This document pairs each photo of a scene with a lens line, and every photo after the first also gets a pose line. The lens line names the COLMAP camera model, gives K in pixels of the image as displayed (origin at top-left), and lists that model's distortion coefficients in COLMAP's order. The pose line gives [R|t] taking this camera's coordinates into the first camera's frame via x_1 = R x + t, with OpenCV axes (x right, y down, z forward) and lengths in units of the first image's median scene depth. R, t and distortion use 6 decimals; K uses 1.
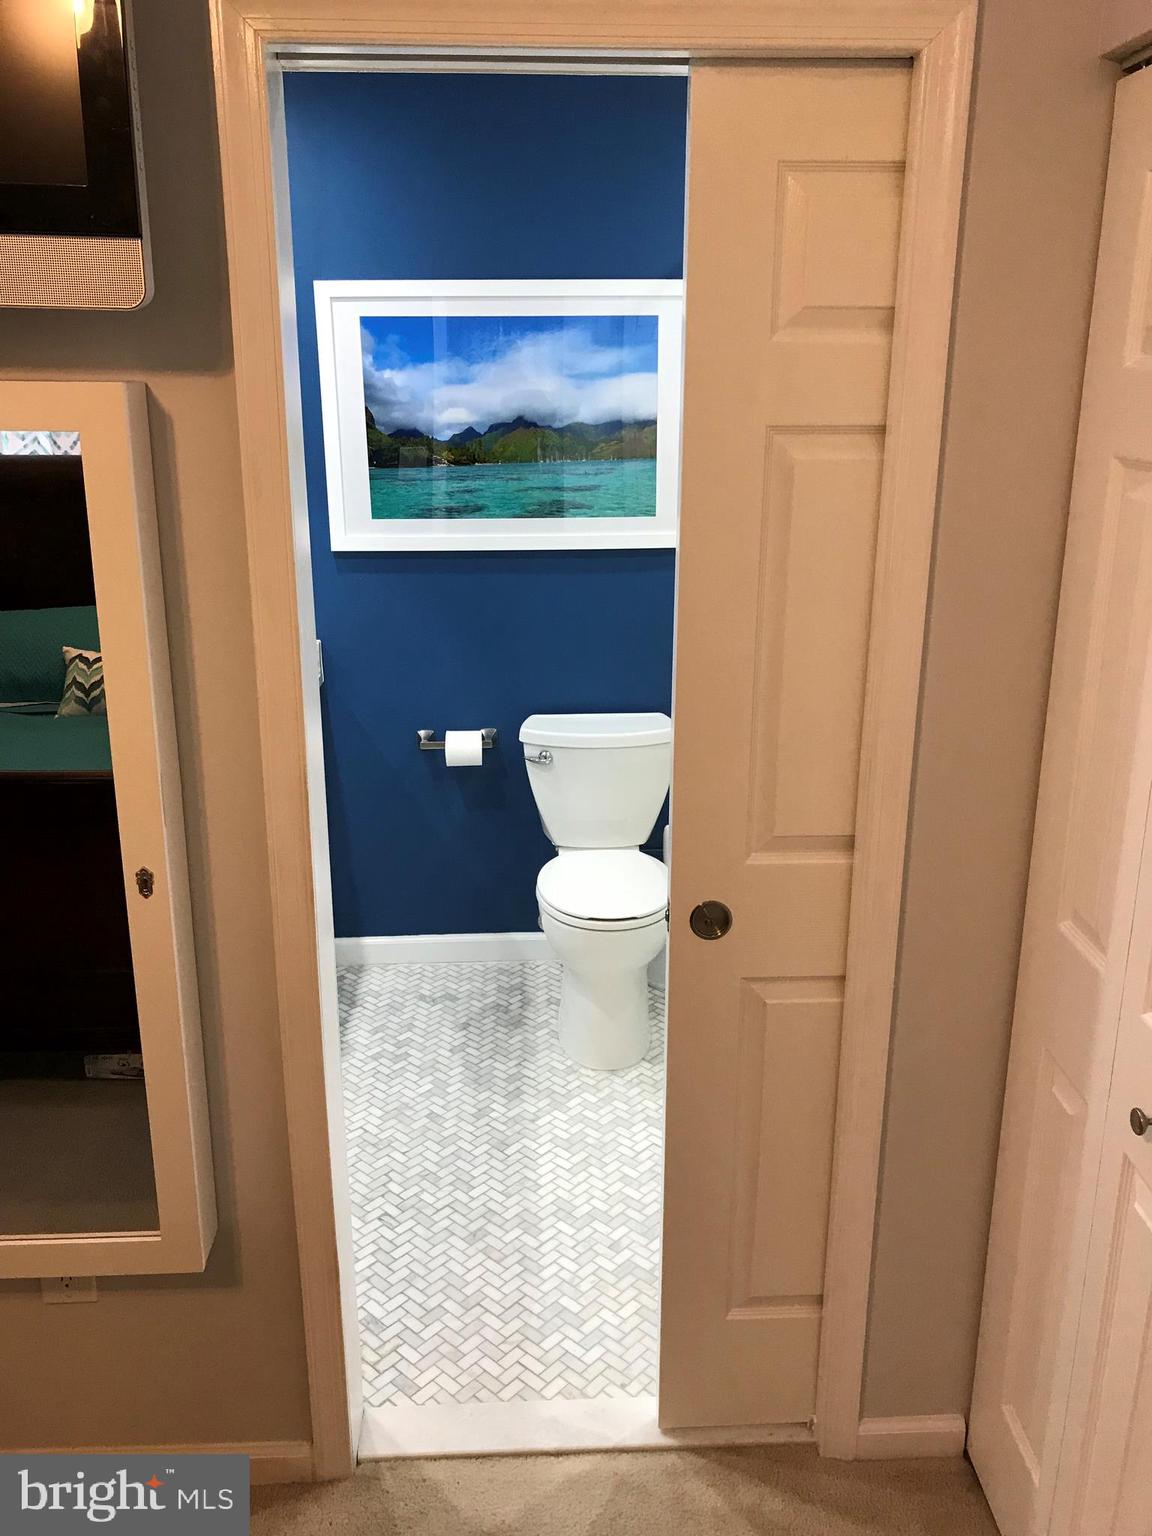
lens RADIAL K [[1295.7, 0, 576.0], [0, 1295.7, 768.0], [0, 0, 1]] dist [-0.013010, -0.001959]
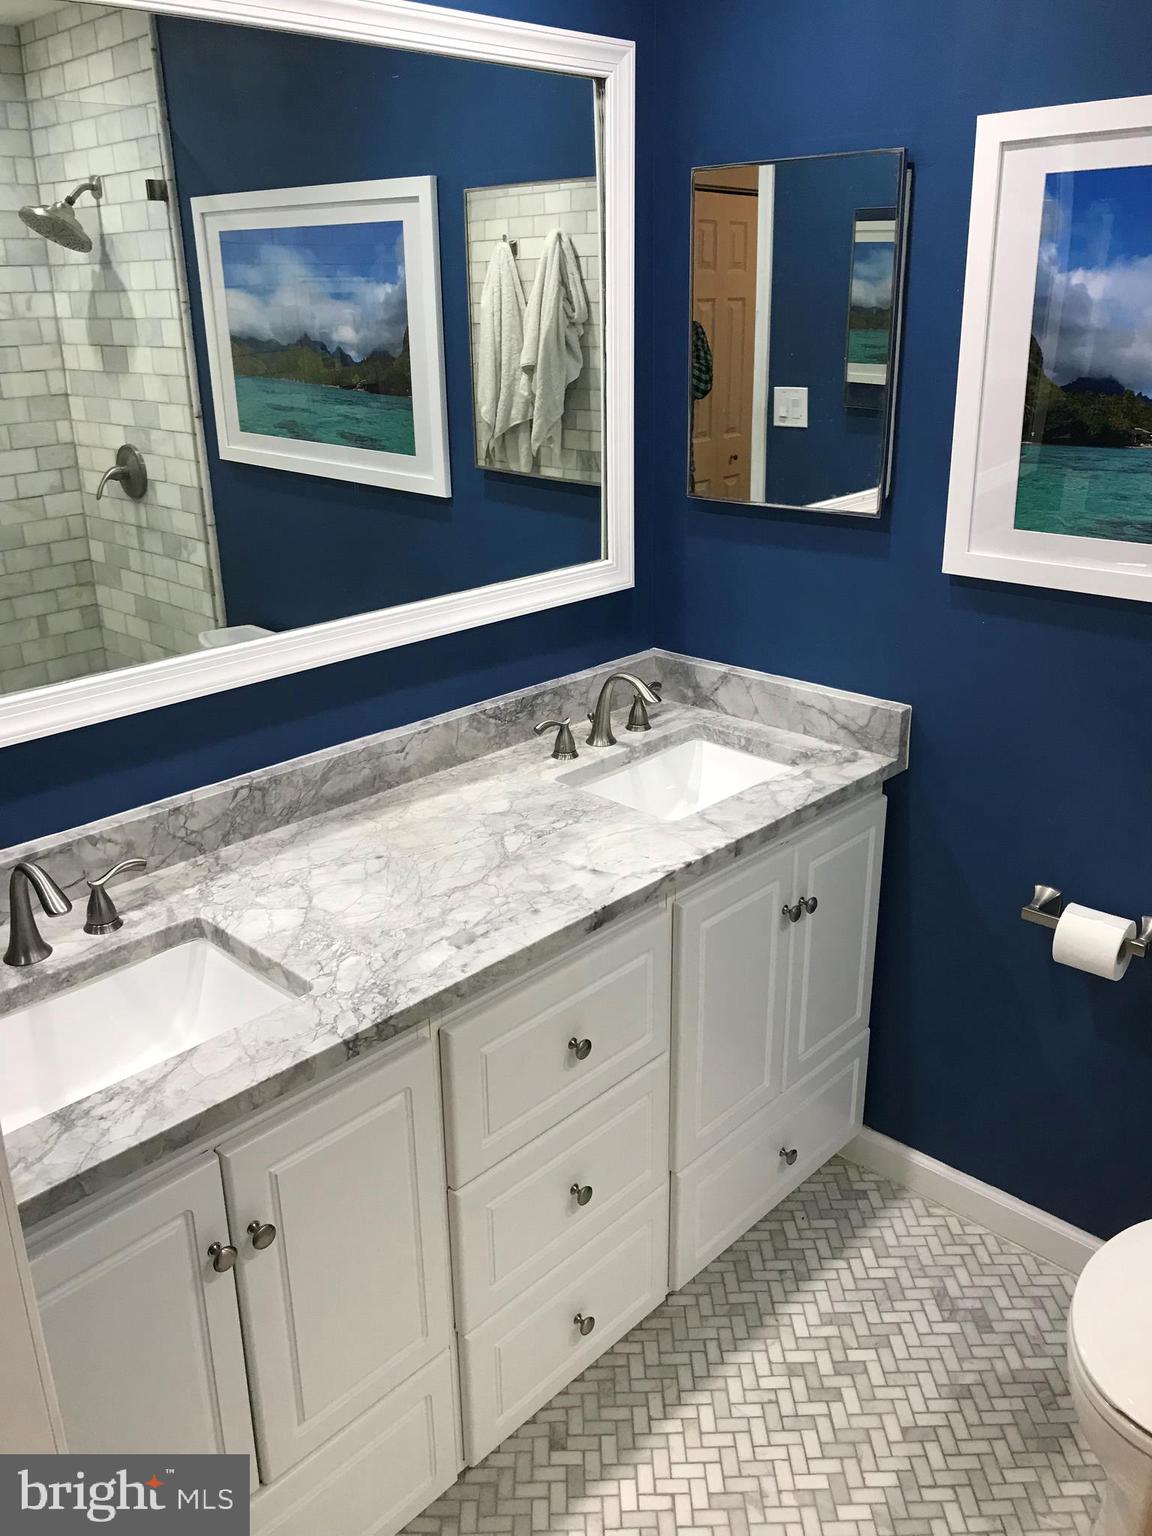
lens RADIAL K [[1269.4, 0, 579.3], [0, 1269.4, 735.2], [0, 0, 1]] dist [0.015814, 0.001050]
pose [[0.683326, 0.232575, -0.692080, 0.132289], [-0.197822, 0.971427, 0.131131, -0.138947], [0.702803, 0.047303, 0.709810, 0.456769]]
